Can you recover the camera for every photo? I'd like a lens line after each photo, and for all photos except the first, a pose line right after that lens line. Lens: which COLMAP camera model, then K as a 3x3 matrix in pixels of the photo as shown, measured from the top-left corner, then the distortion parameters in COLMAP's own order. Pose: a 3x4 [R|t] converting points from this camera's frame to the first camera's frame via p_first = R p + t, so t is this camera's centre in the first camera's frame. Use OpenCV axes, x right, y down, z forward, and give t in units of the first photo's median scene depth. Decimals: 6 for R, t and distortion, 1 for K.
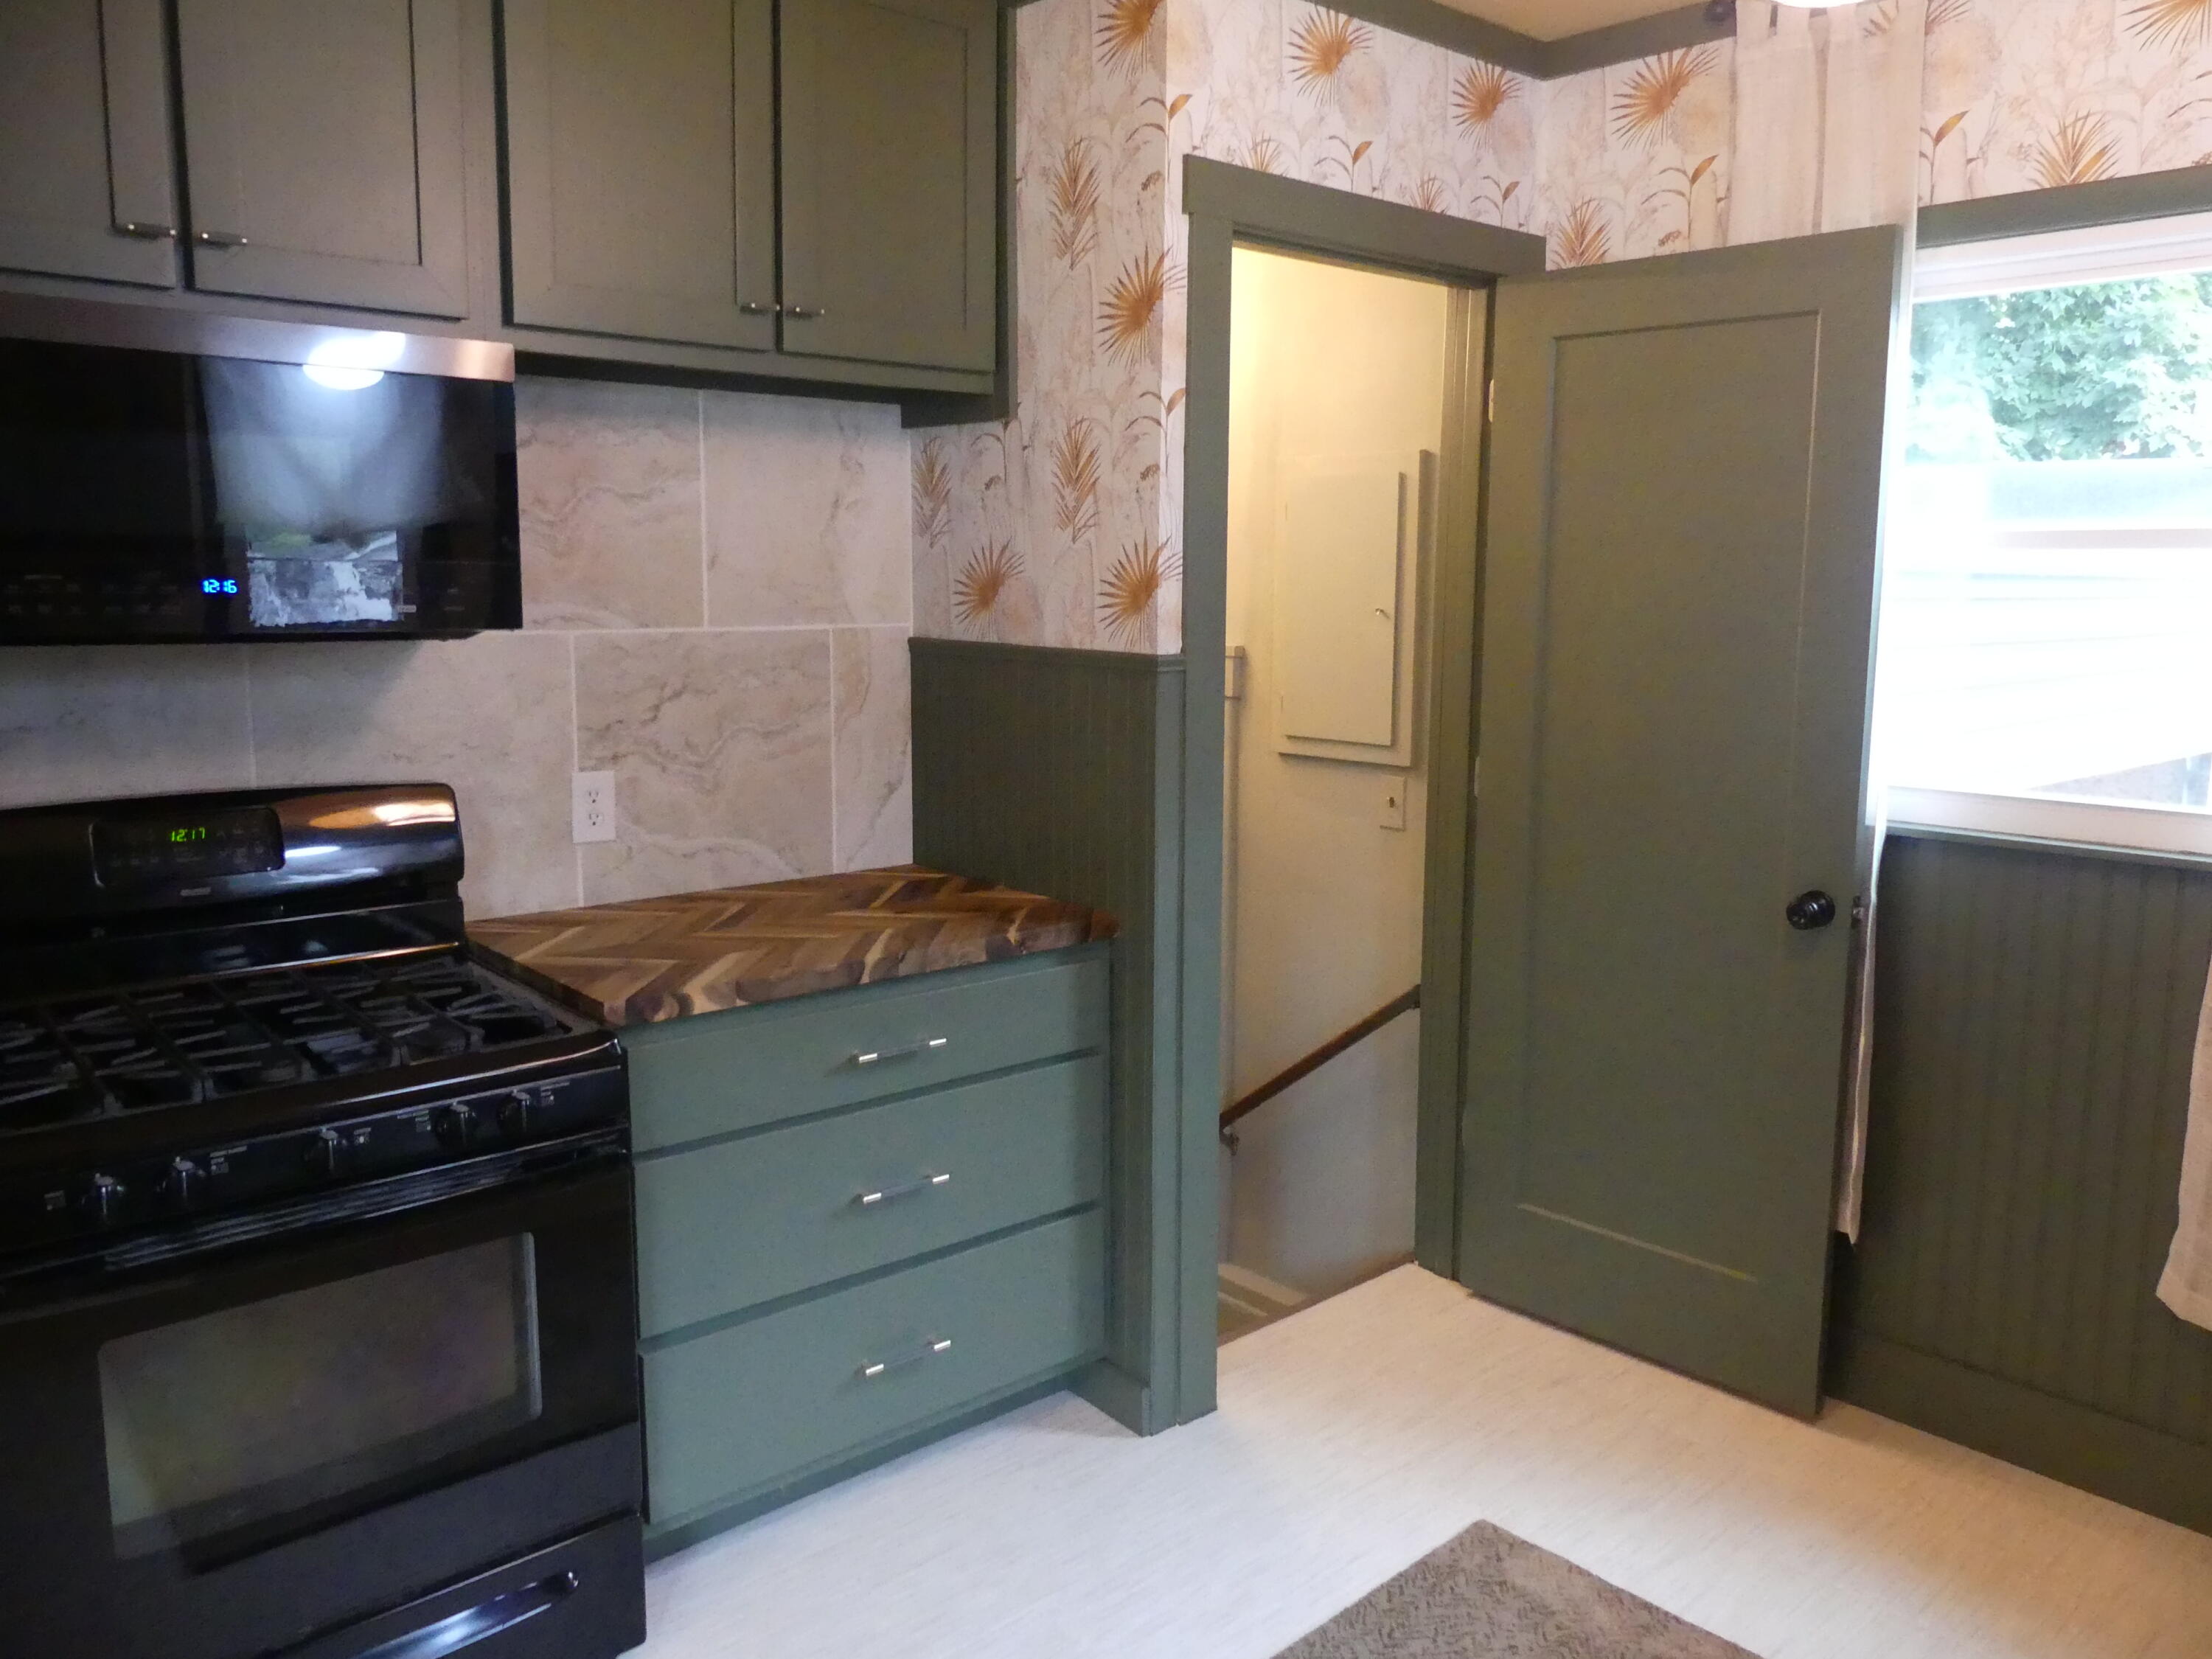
lens RADIAL K [[1653.8, 0, 1106.0], [0, 1653.8, 829.5], [0, 0, 1]] dist [-0.025713, -0.014892]
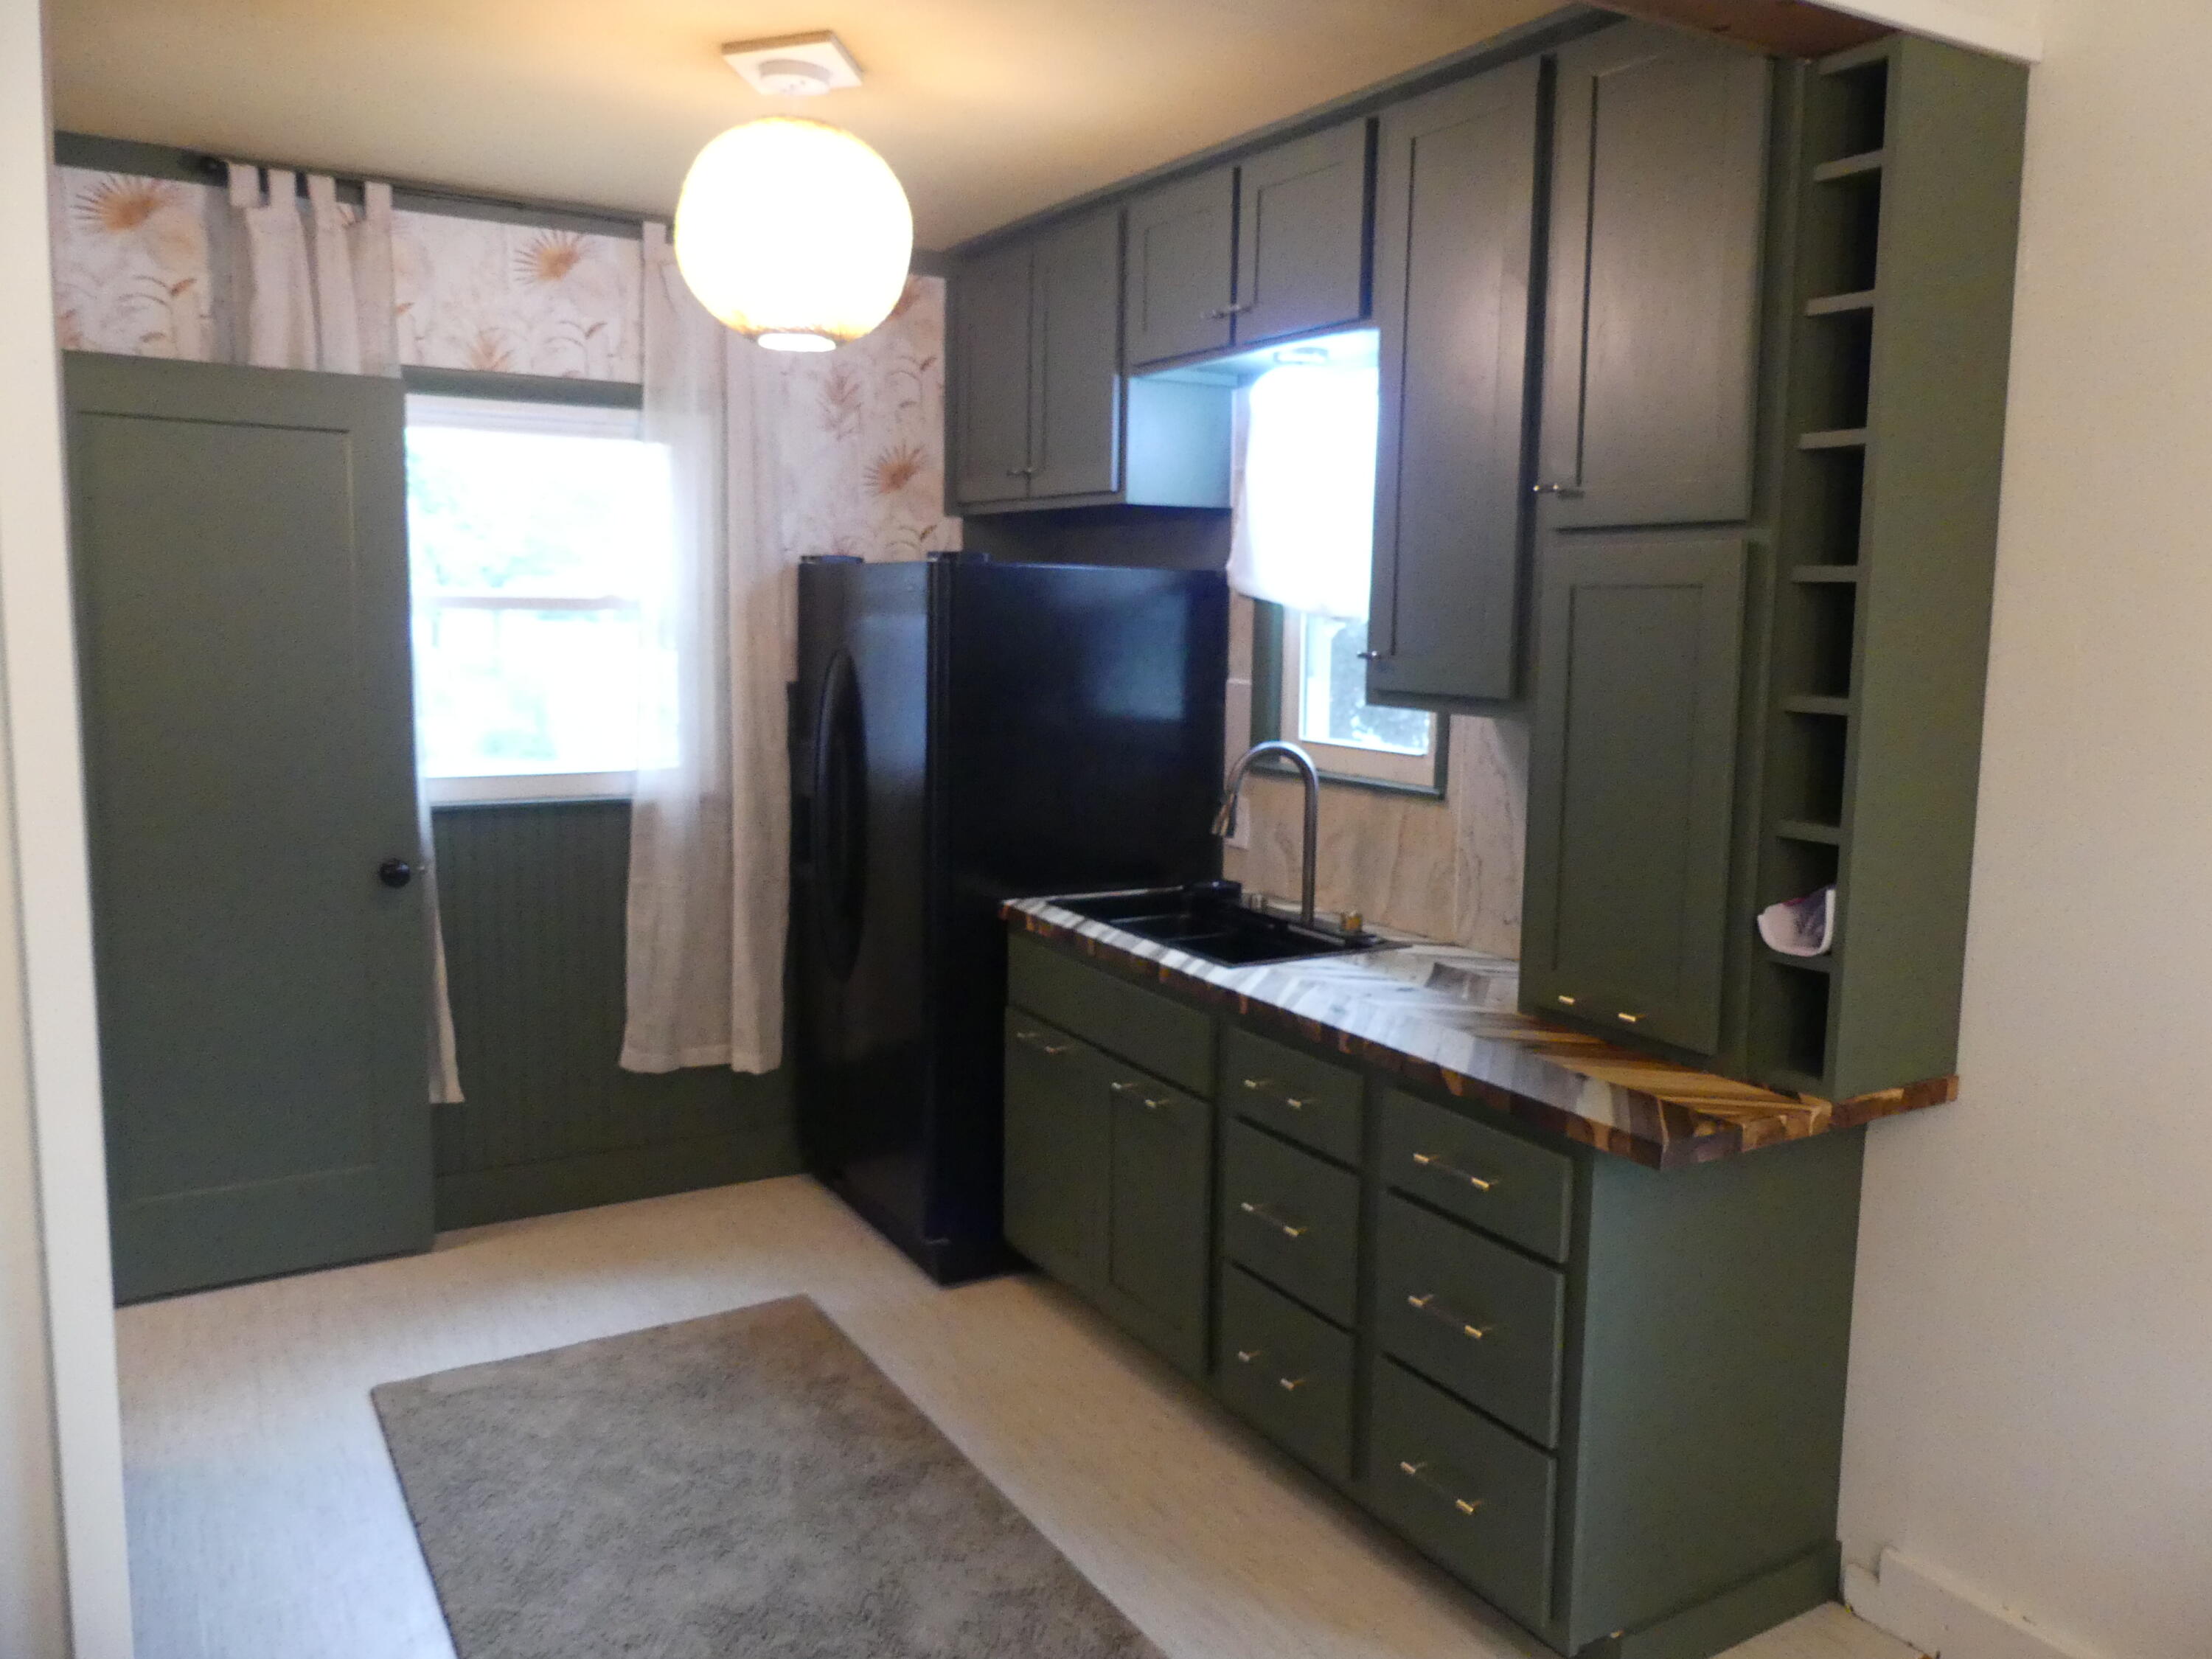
lens RADIAL K [[1673.5, 0, 1108.8], [0, 1673.5, 812.8], [0, 0, 1]] dist [-0.002275, -0.003983]
pose [[0.191123, -0.118491, 0.974388, -0.760860], [0.131360, 0.986845, 0.094240, -0.050053], [-0.972737, 0.109984, 0.204174, 0.136068]]
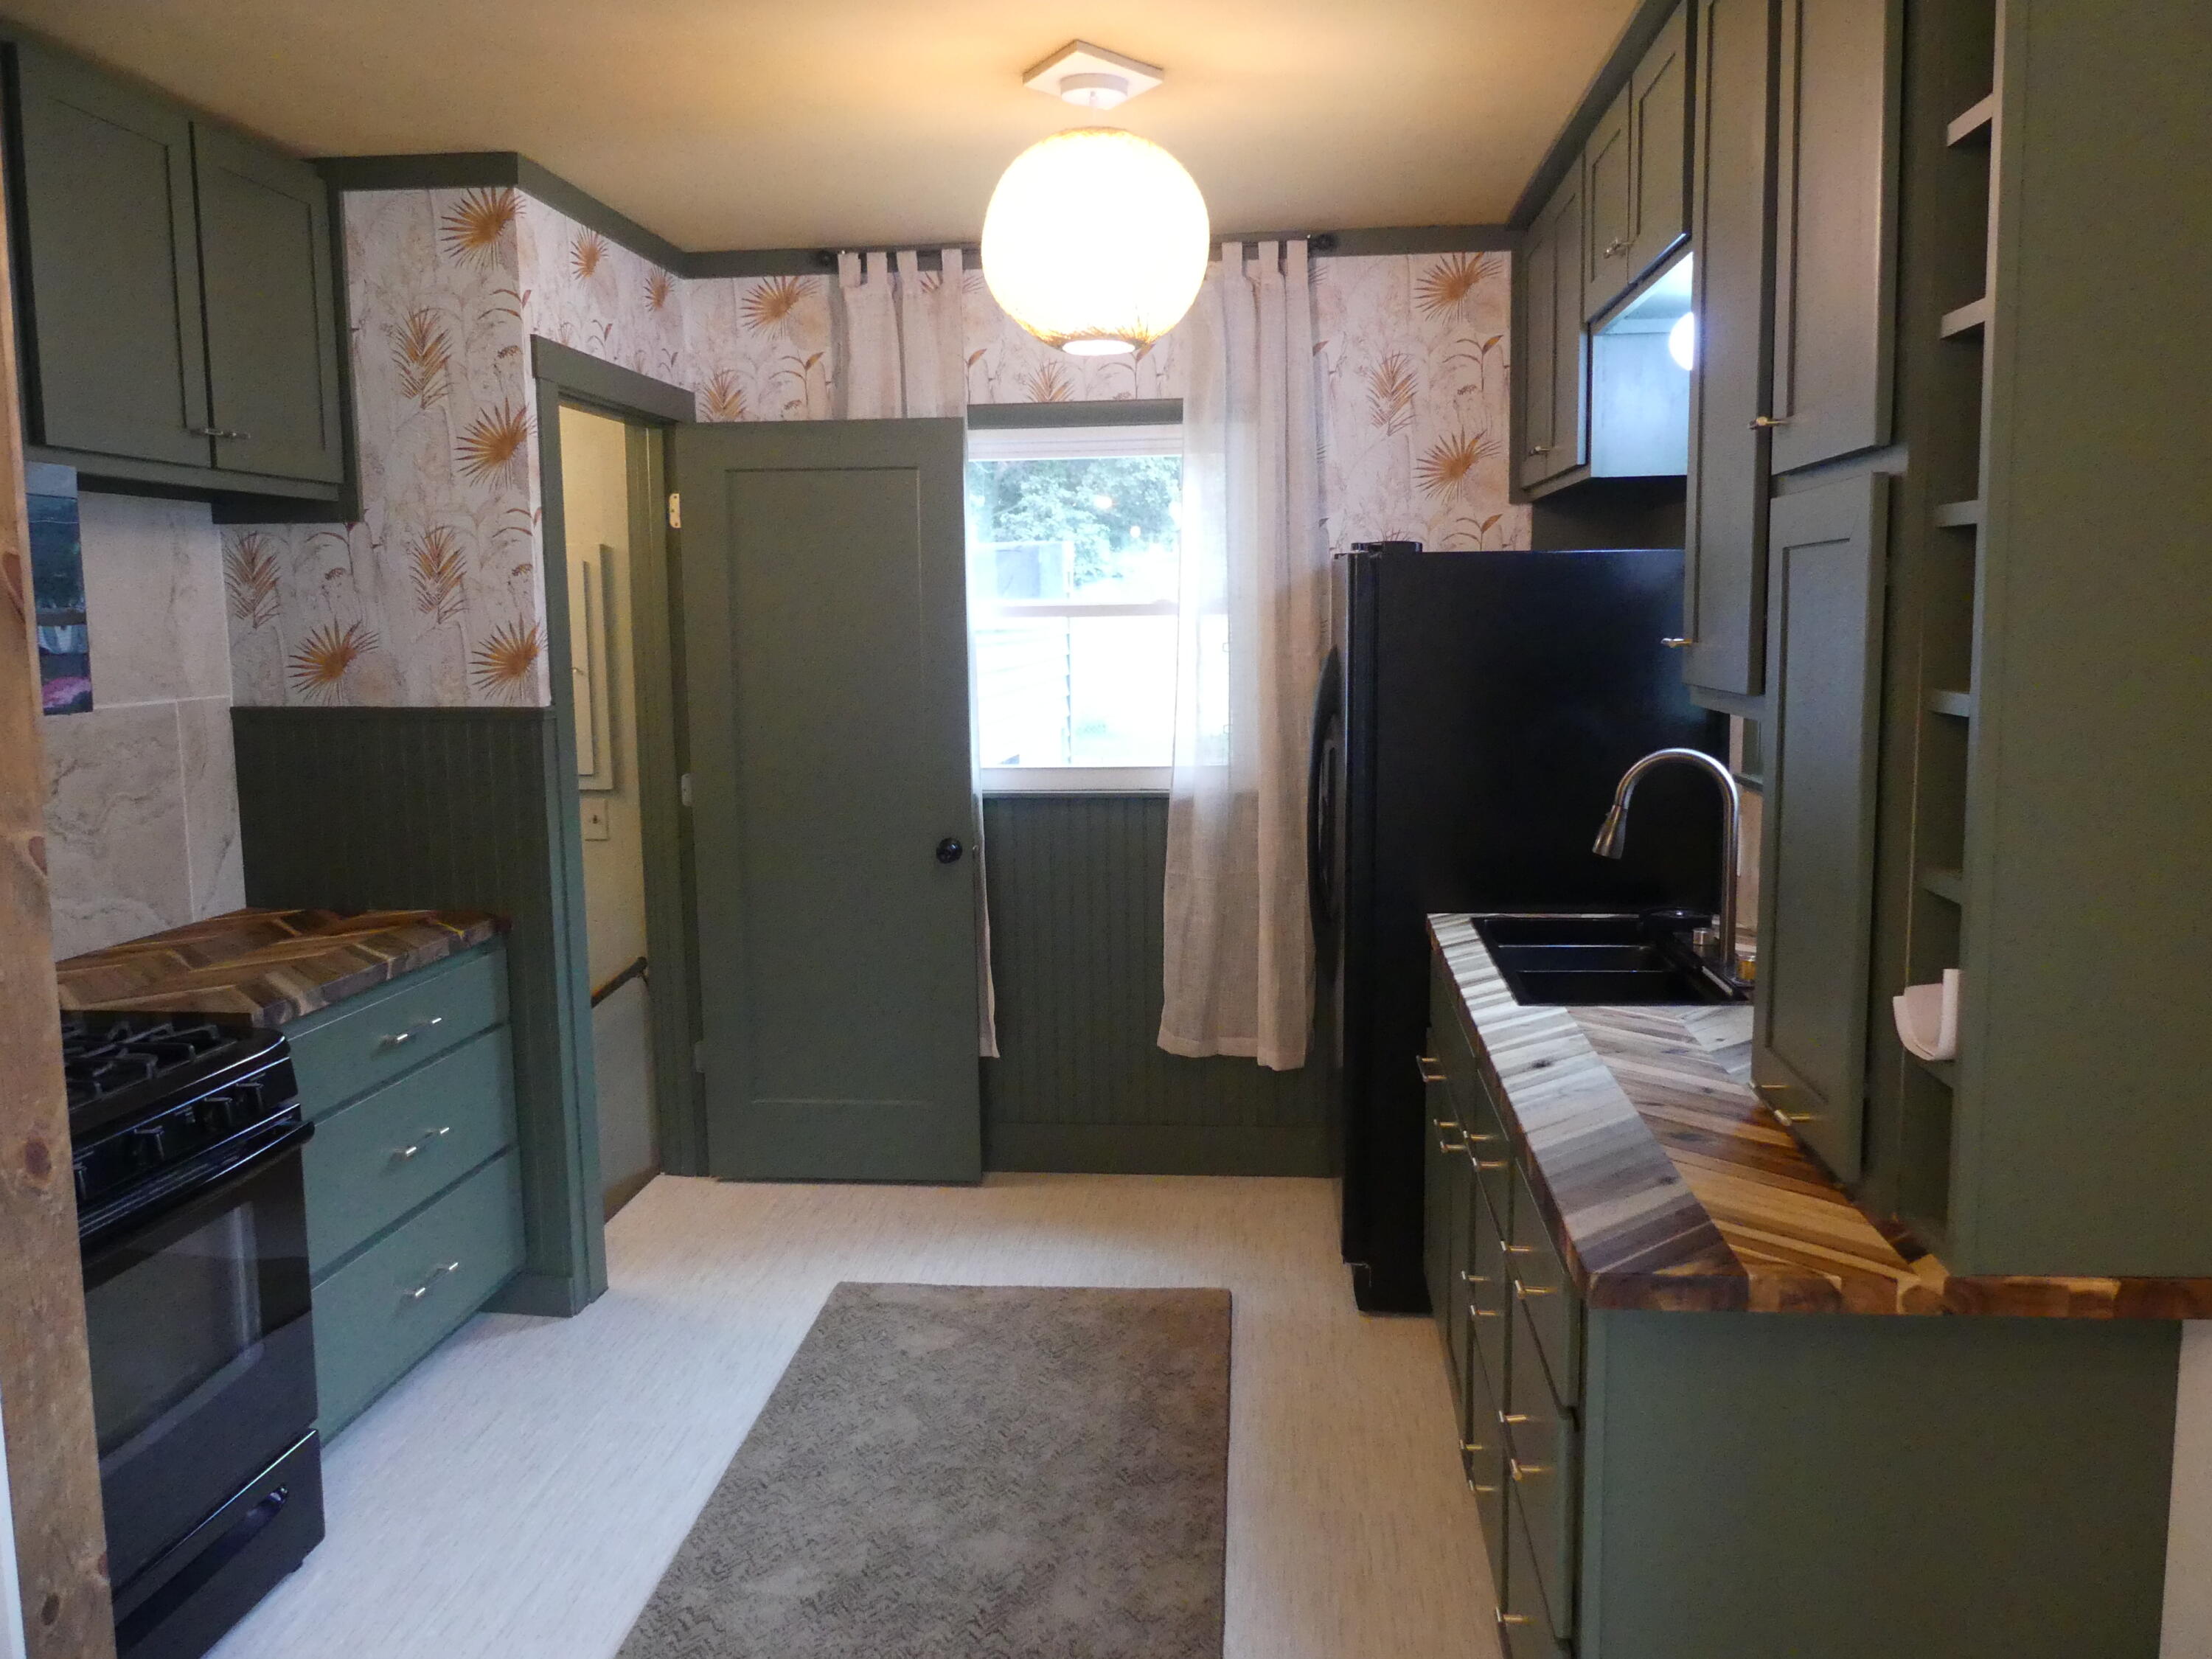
lens RADIAL K [[1653.8, 0, 1106.0], [0, 1653.8, 829.5], [0, 0, 1]] dist [-0.025713, -0.014892]
pose [[0.736446, -0.099303, 0.669168, -0.482905], [0.118334, 0.992827, 0.017102, 0.020003], [-0.666066, 0.066590, 0.742914, -0.248057]]
